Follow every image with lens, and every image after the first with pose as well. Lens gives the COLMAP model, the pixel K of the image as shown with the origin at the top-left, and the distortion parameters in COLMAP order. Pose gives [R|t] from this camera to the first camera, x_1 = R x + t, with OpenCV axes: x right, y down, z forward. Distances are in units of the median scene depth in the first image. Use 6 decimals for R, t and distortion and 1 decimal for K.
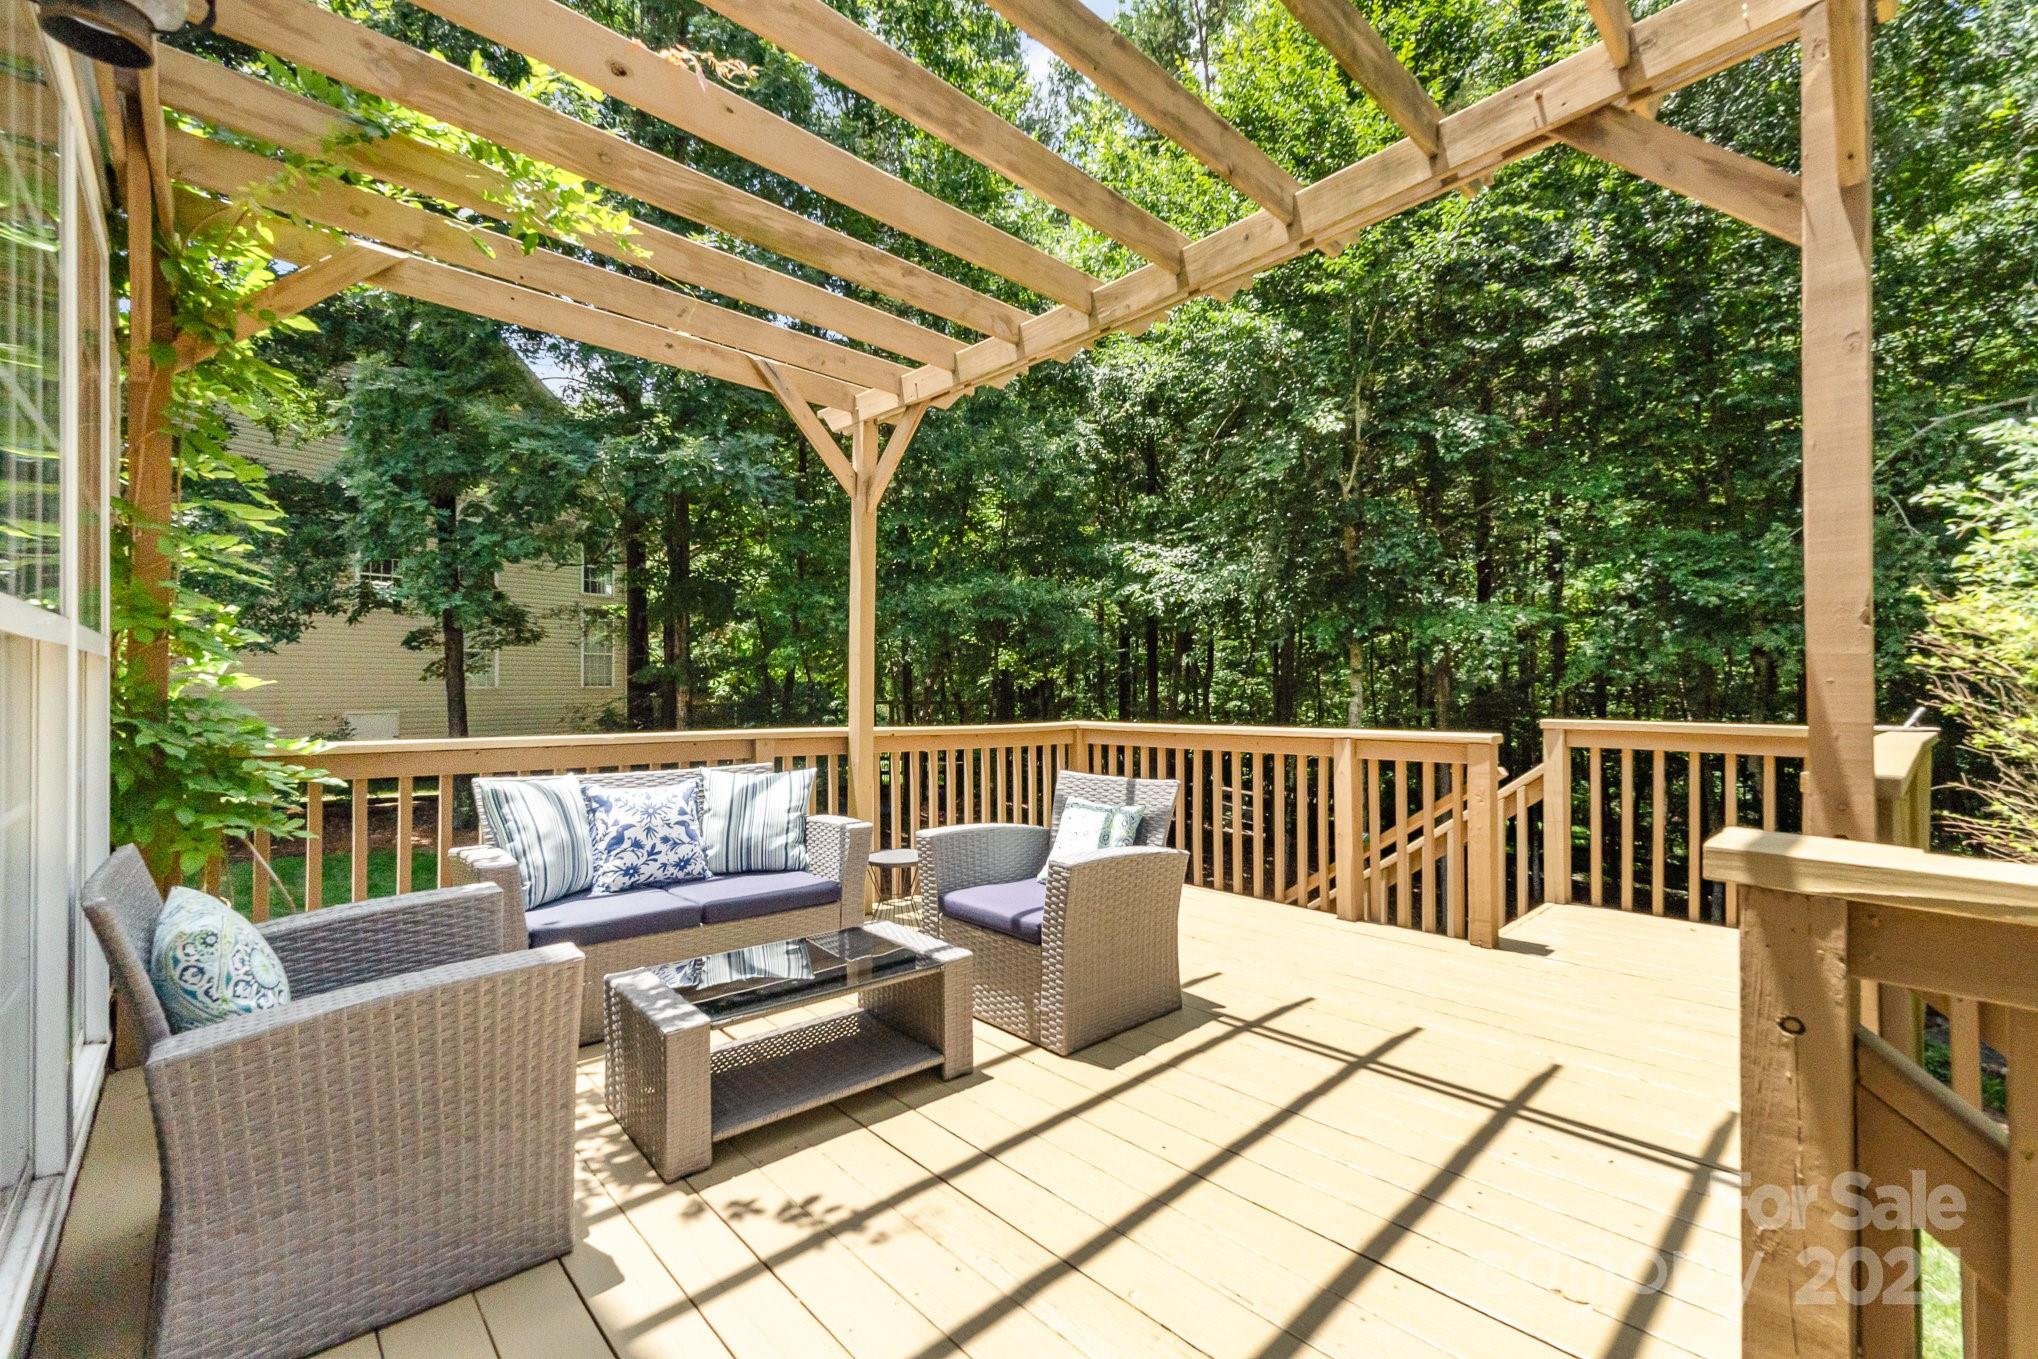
lens RADIAL K [[840.0, 0, 1039.3], [0, 840.0, 672.6], [0, 0, 1]] dist [0.010040, 0.000309]
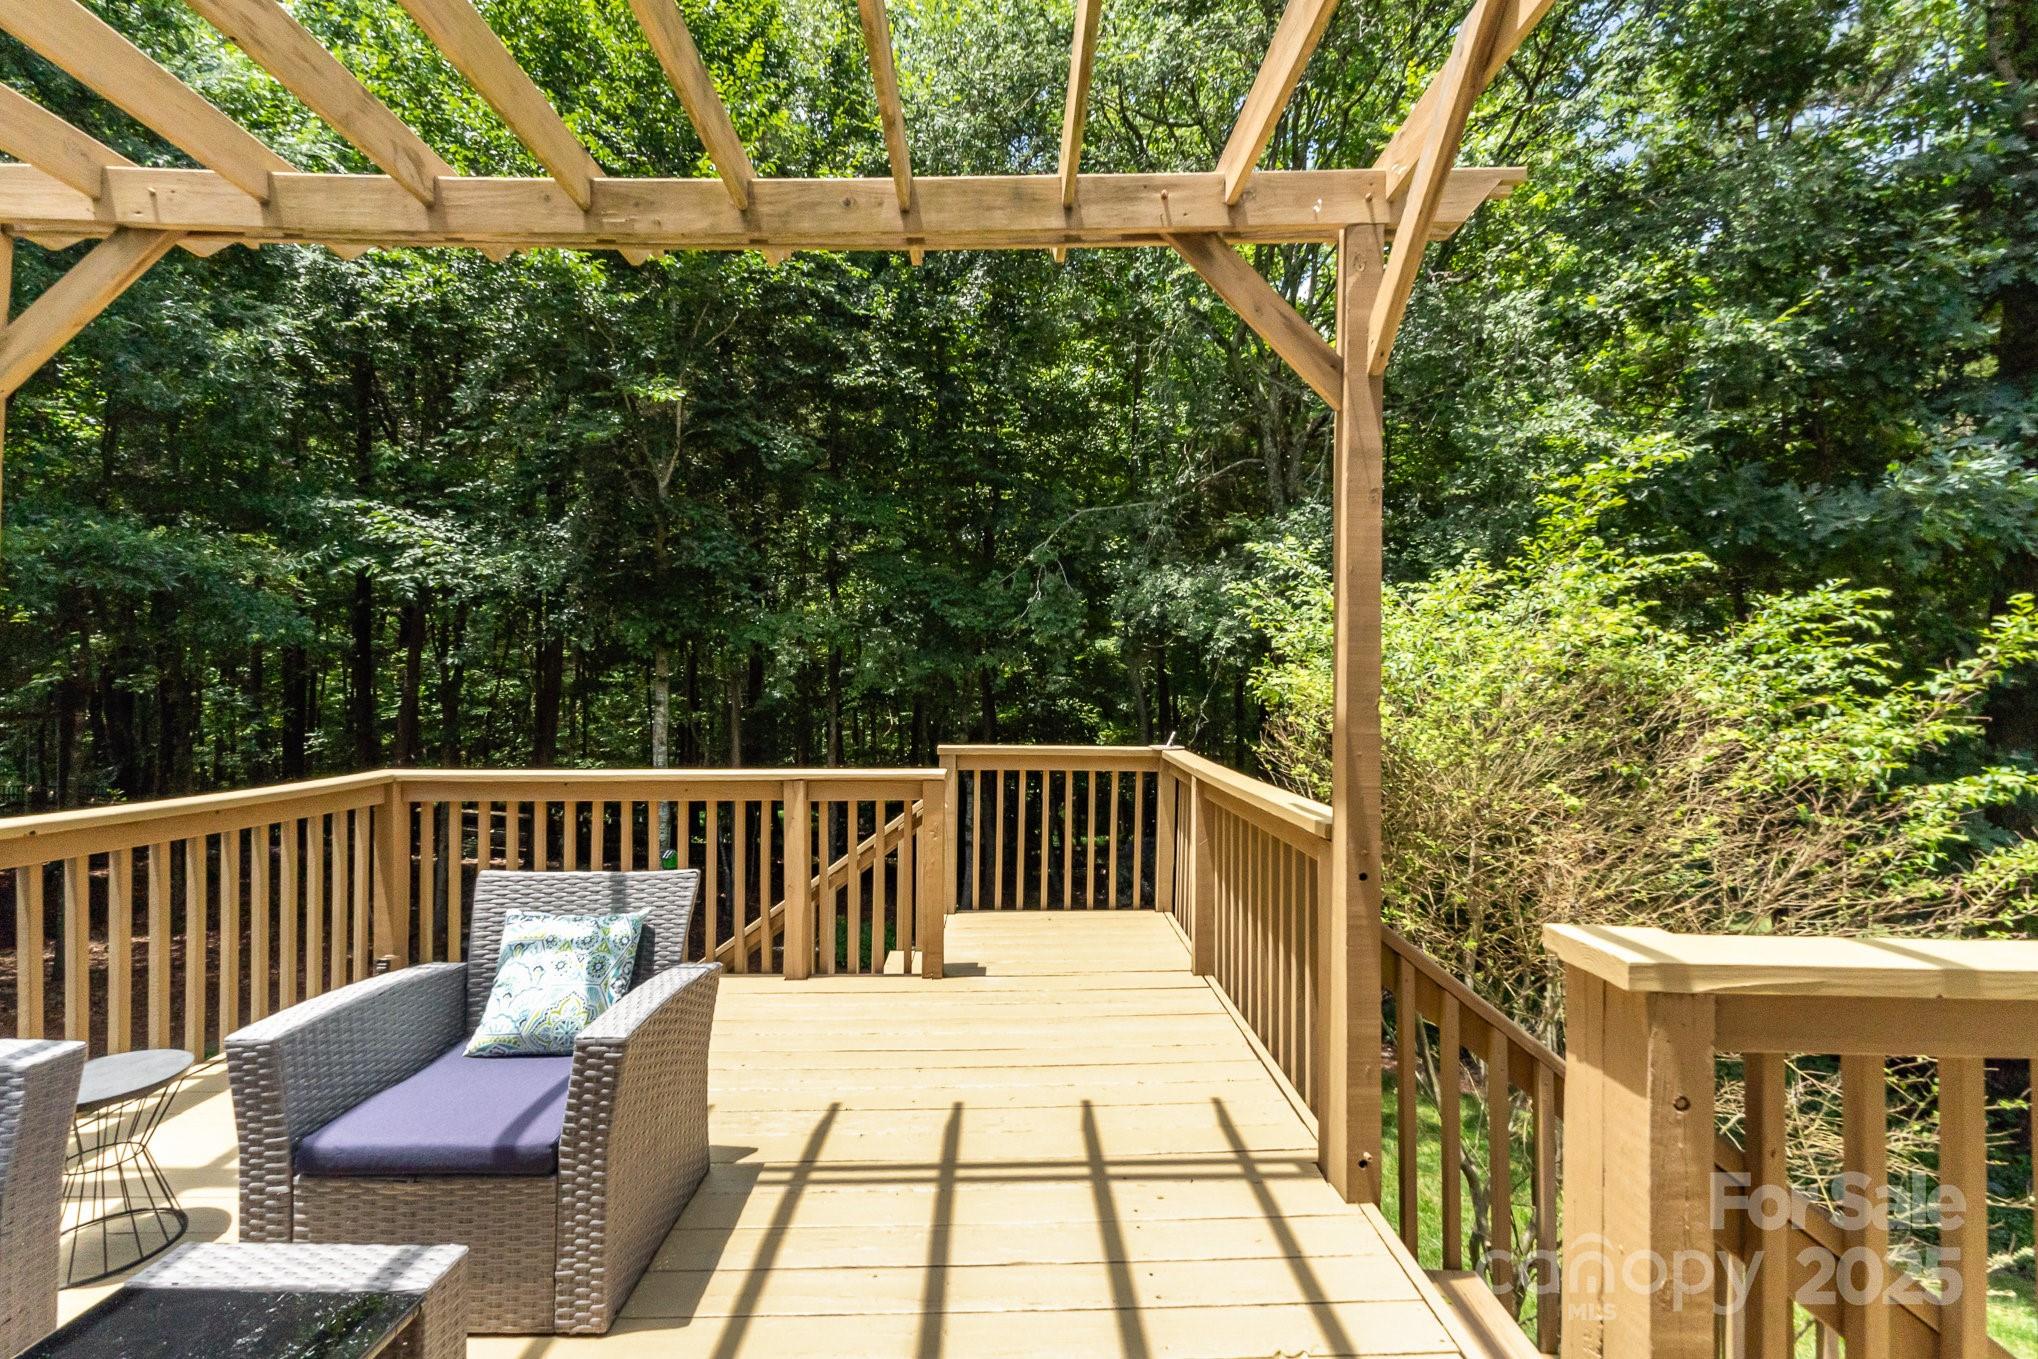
lens RADIAL K [[862.2, 0, 1023.4], [0, 862.2, 674.6], [0, 0, 1]] dist [0.009632, 0.000105]
pose [[0.694540, 0.018418, 0.719218, -0.199778], [-0.020306, 0.999776, -0.005994, -0.050523], [-0.719167, -0.010441, 0.694759, 0.250901]]
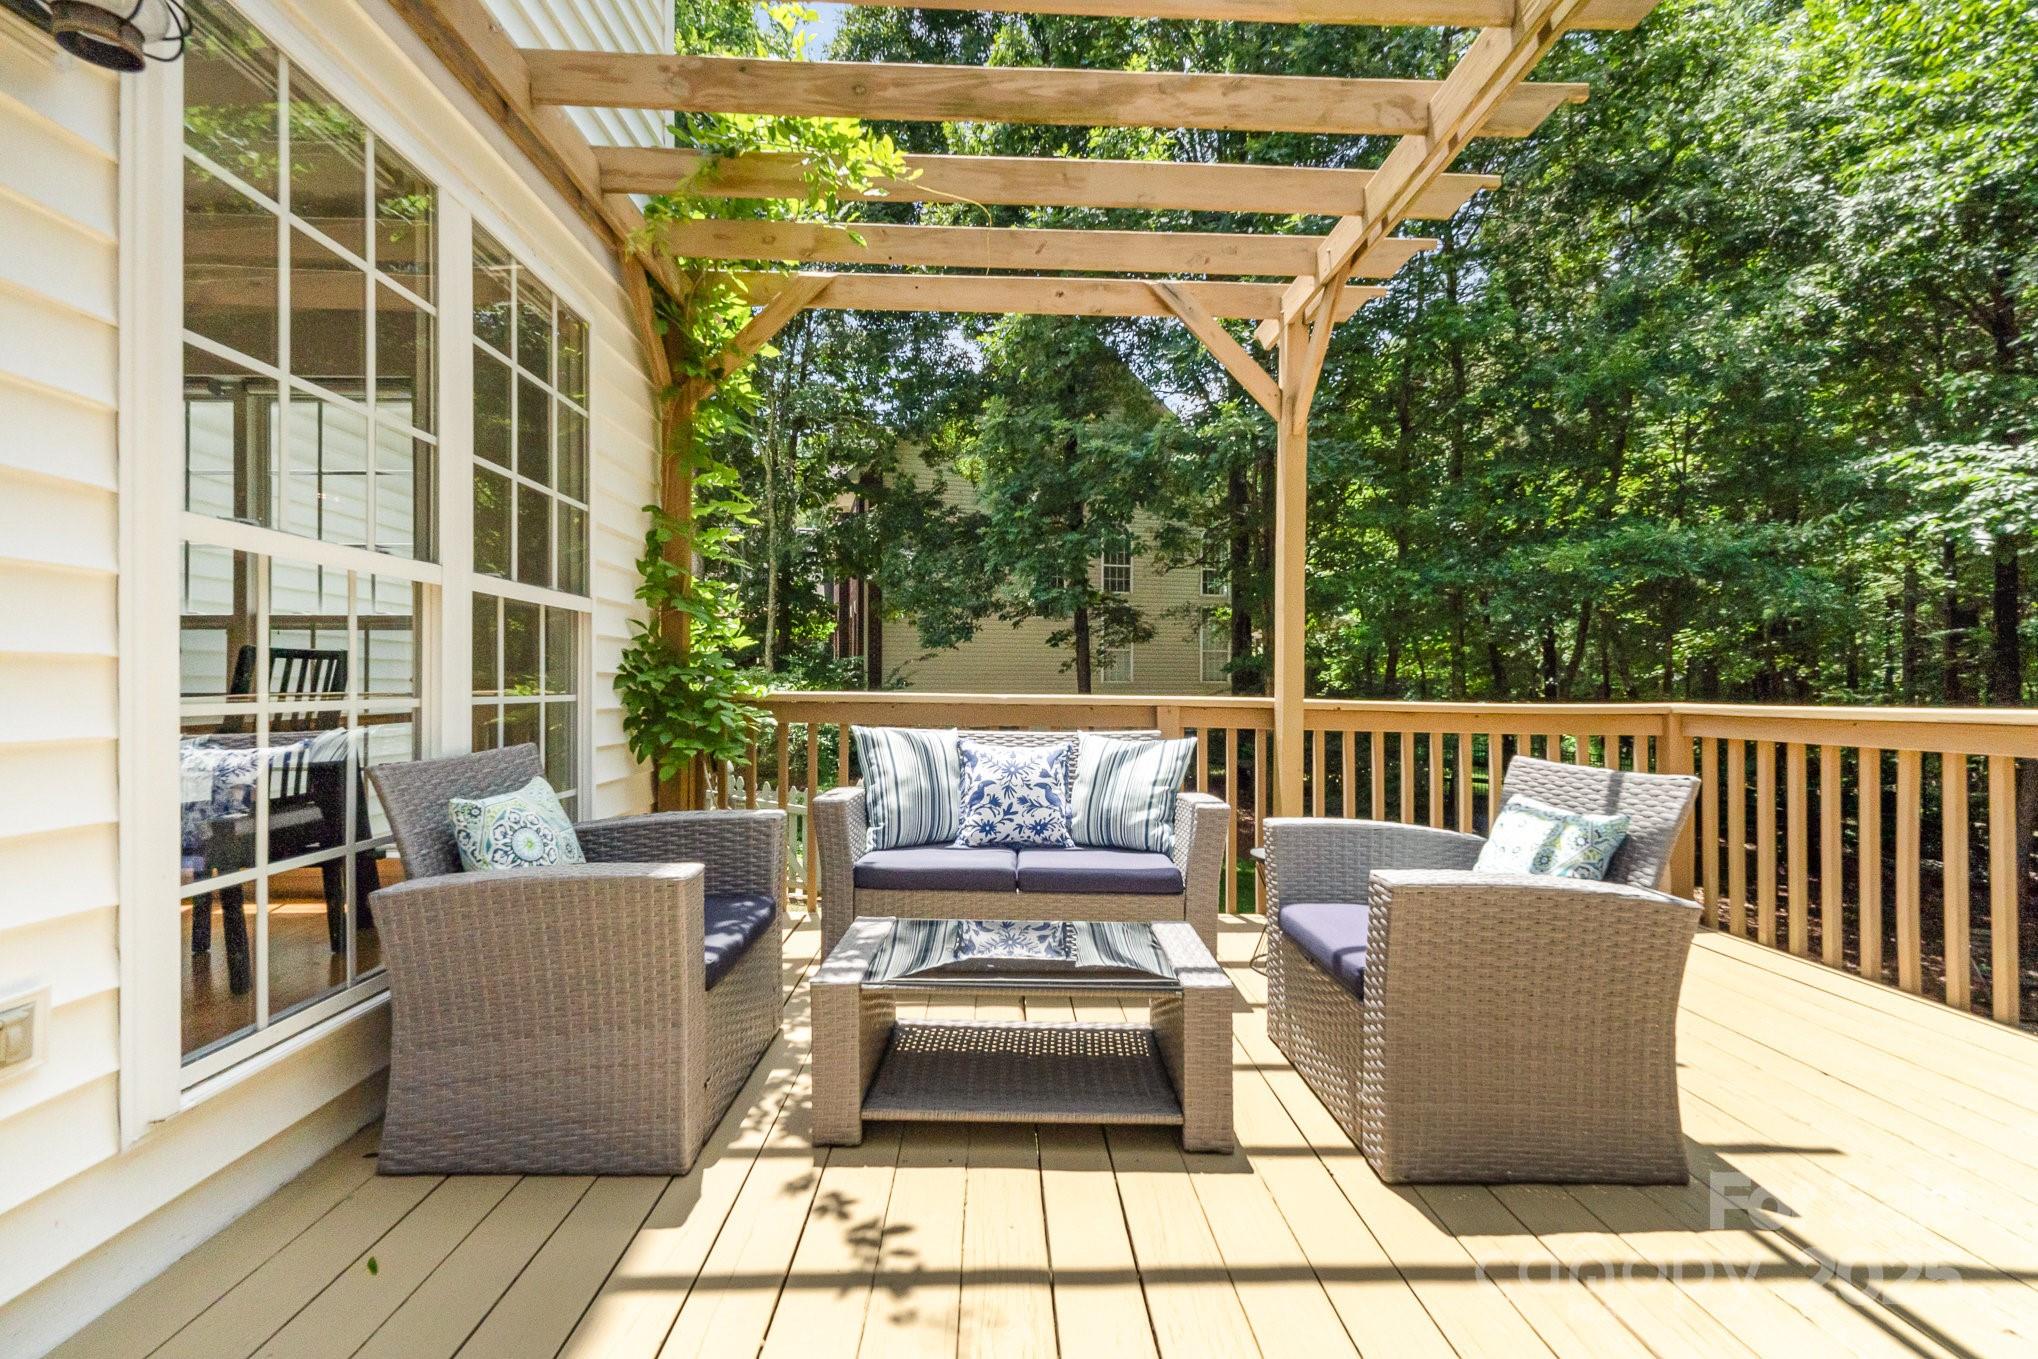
lens RADIAL K [[862.2, 0, 1023.4], [0, 862.2, 674.6], [0, 0, 1]] dist [0.009632, 0.000105]
pose [[0.745536, -0.008070, -0.666417, 0.220322], [0.010207, 0.999948, -0.000691, 0.056861], [0.666387, -0.006287, 0.745579, 0.274392]]
